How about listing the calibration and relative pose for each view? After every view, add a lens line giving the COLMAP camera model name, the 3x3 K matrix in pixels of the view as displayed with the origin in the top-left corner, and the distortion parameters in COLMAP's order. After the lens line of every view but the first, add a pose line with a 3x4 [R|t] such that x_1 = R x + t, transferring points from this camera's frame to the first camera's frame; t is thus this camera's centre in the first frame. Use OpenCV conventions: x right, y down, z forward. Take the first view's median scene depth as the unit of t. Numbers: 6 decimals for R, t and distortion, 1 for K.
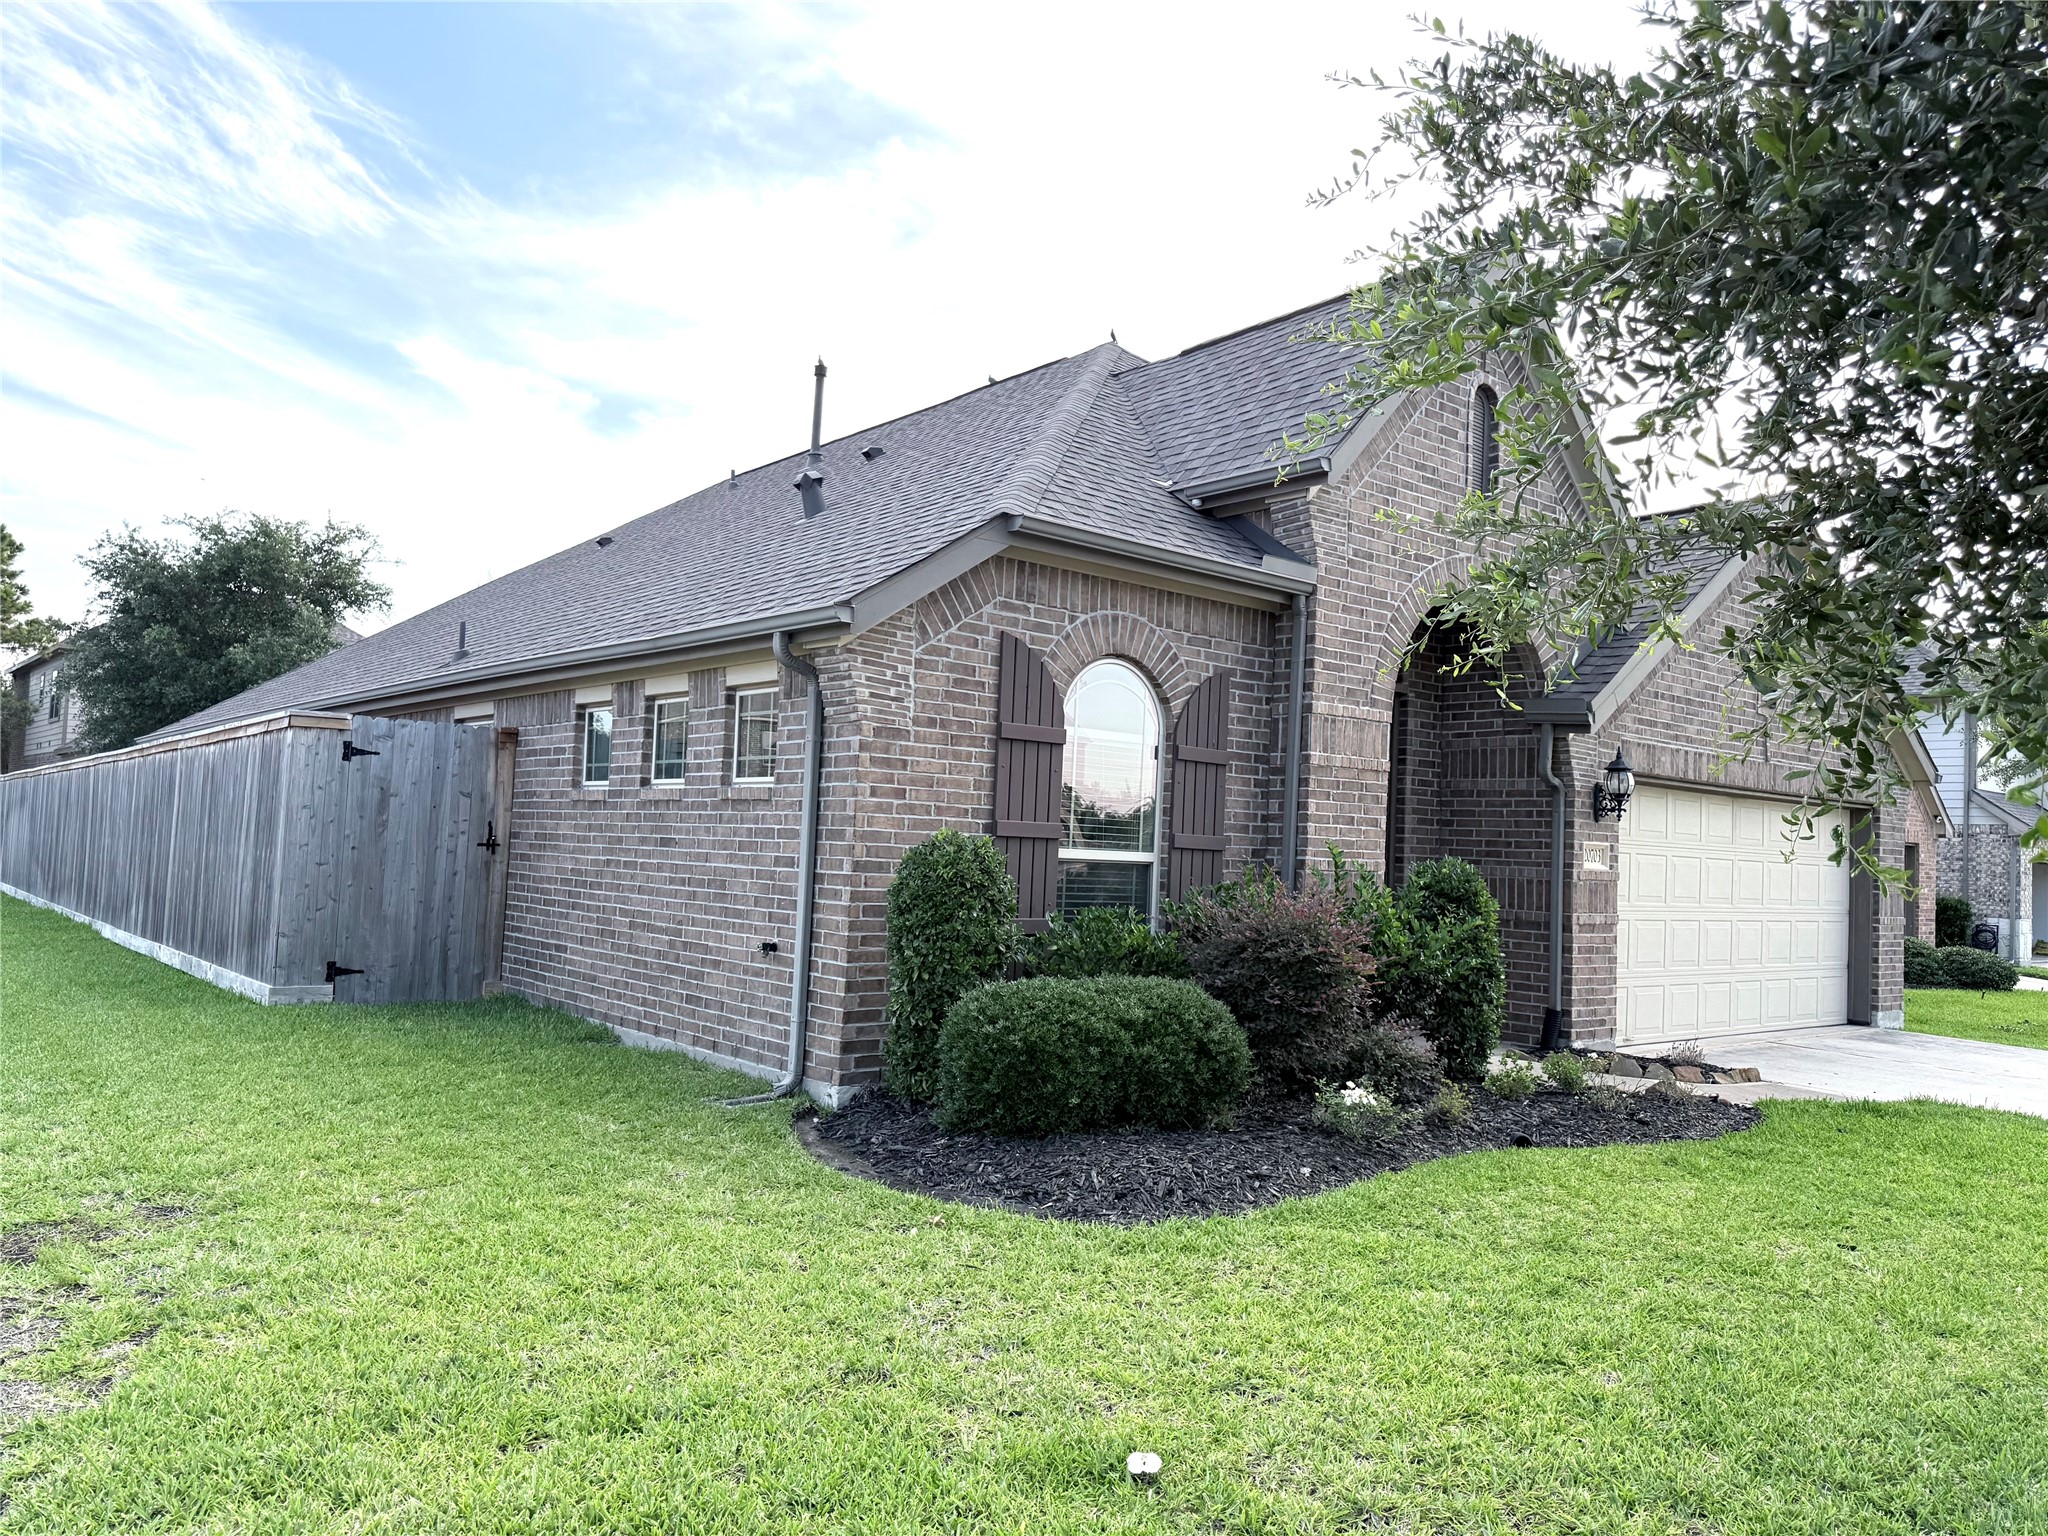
lens RADIAL K [[1433.2, 0, 1024.0], [0, 1433.2, 768.0], [0, 0, 1]] dist [0.004943, 0.000450]
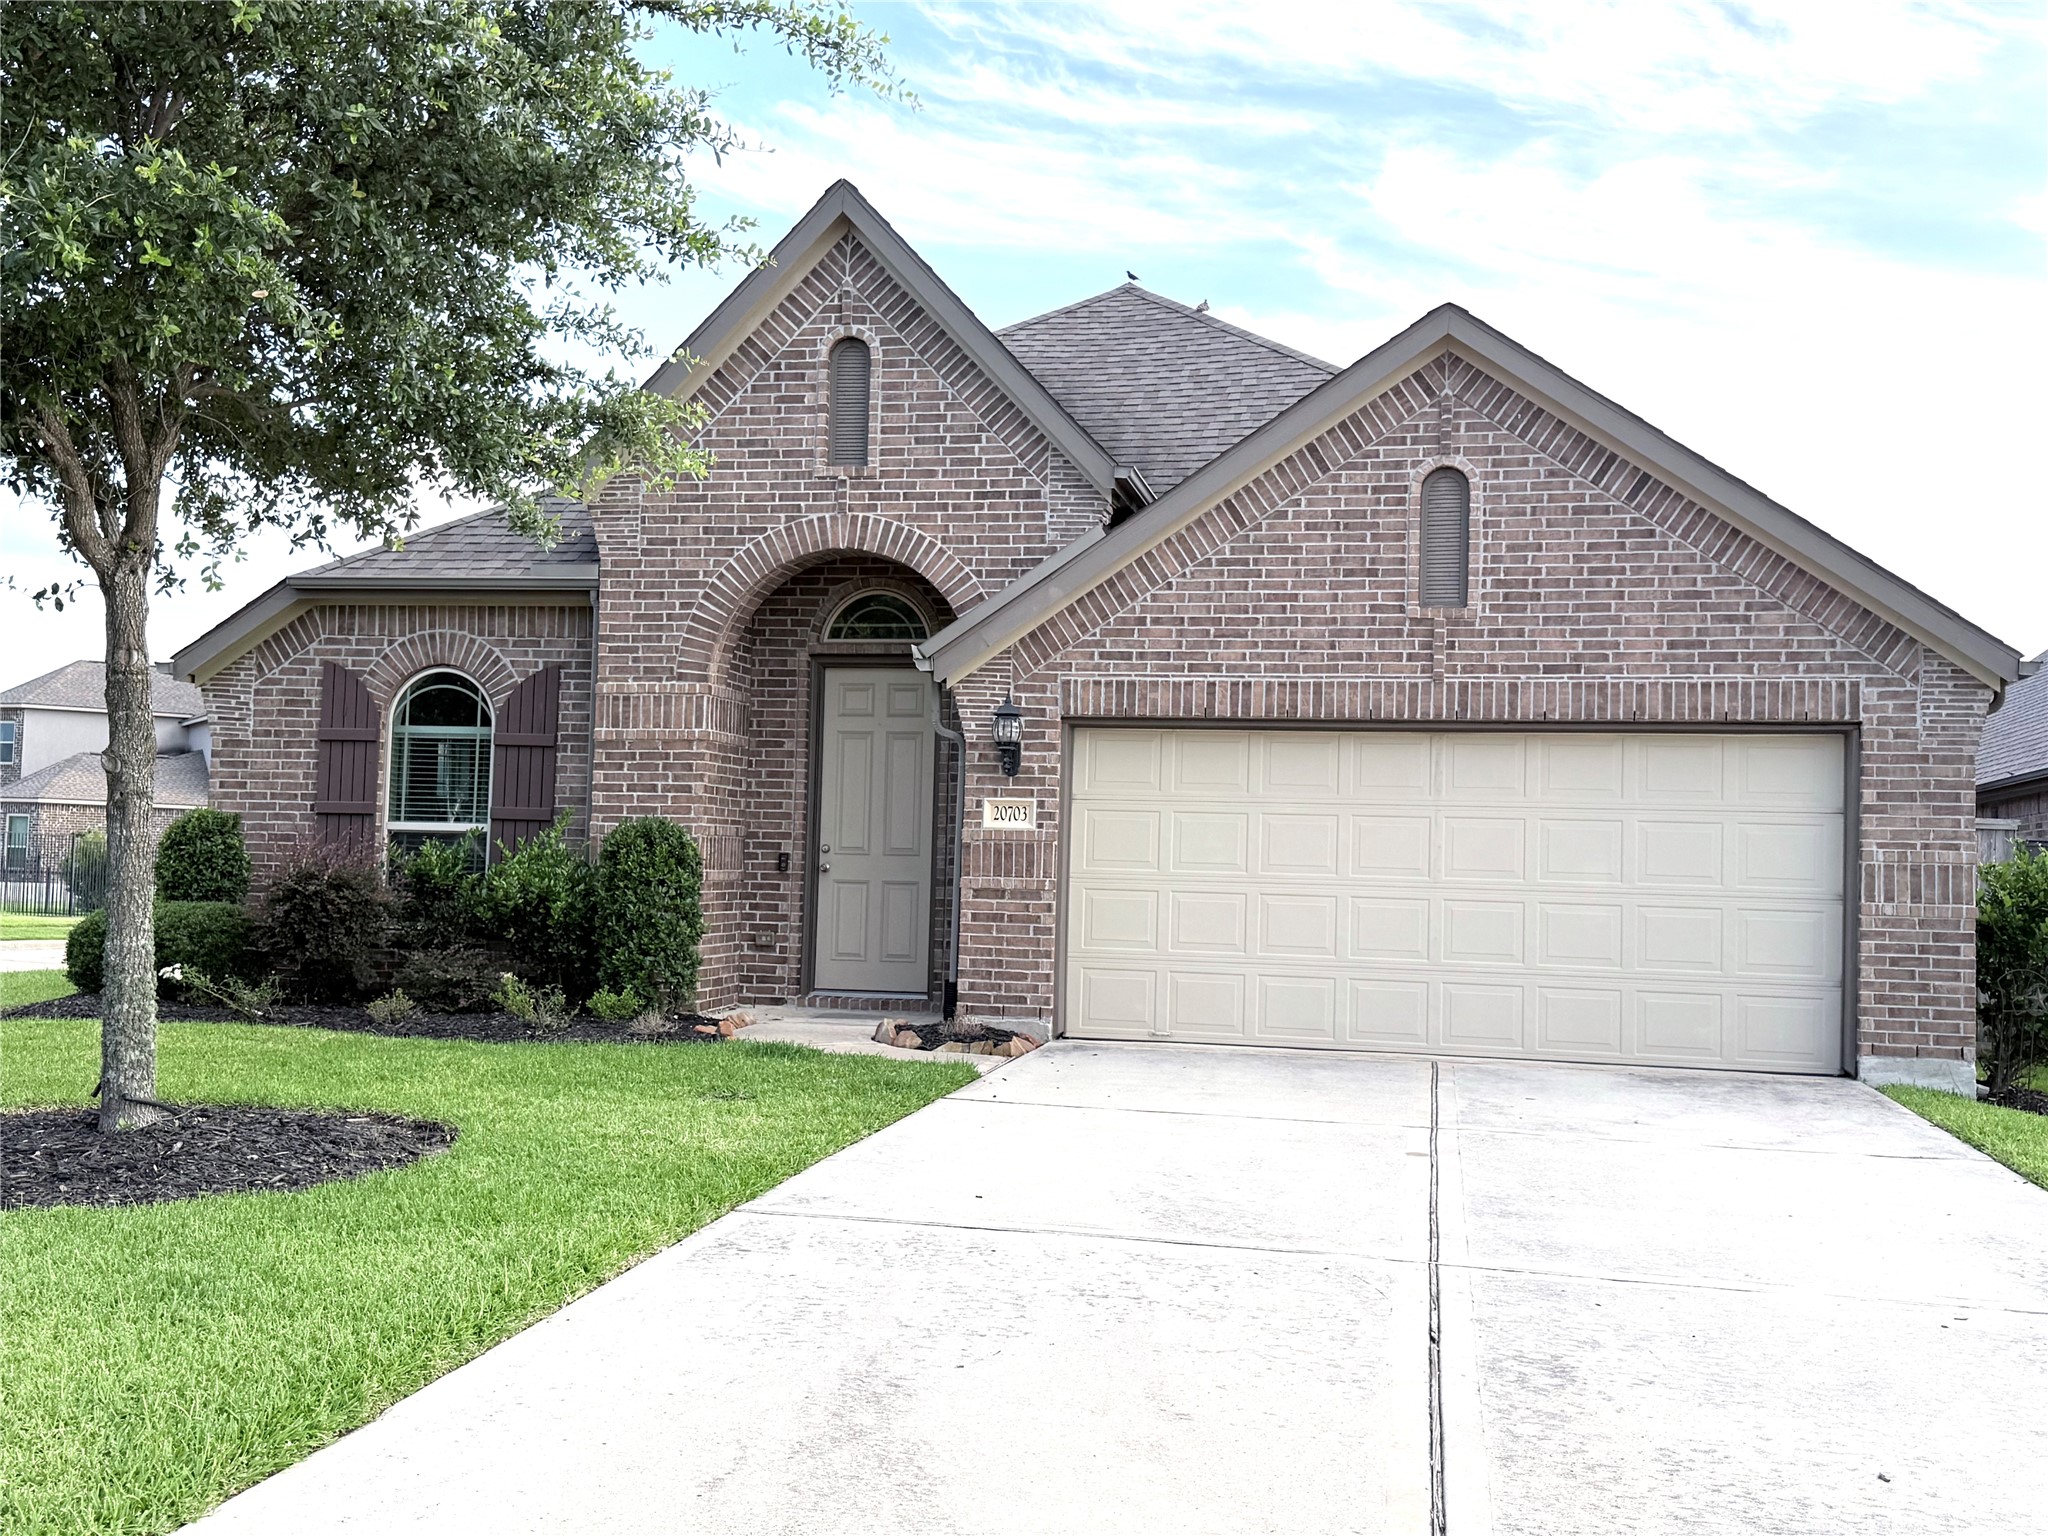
lens RADIAL K [[2094.6, 0, 1024.0], [0, 2094.6, 768.0], [0, 0, 1]] dist [-0.009119, -0.008446]
pose [[0.668599, -0.070853, -0.740240, 1.843815], [0.046330, 0.997486, -0.053630, 0.138655], [0.742179, 0.001562, 0.670200, 0.171909]]
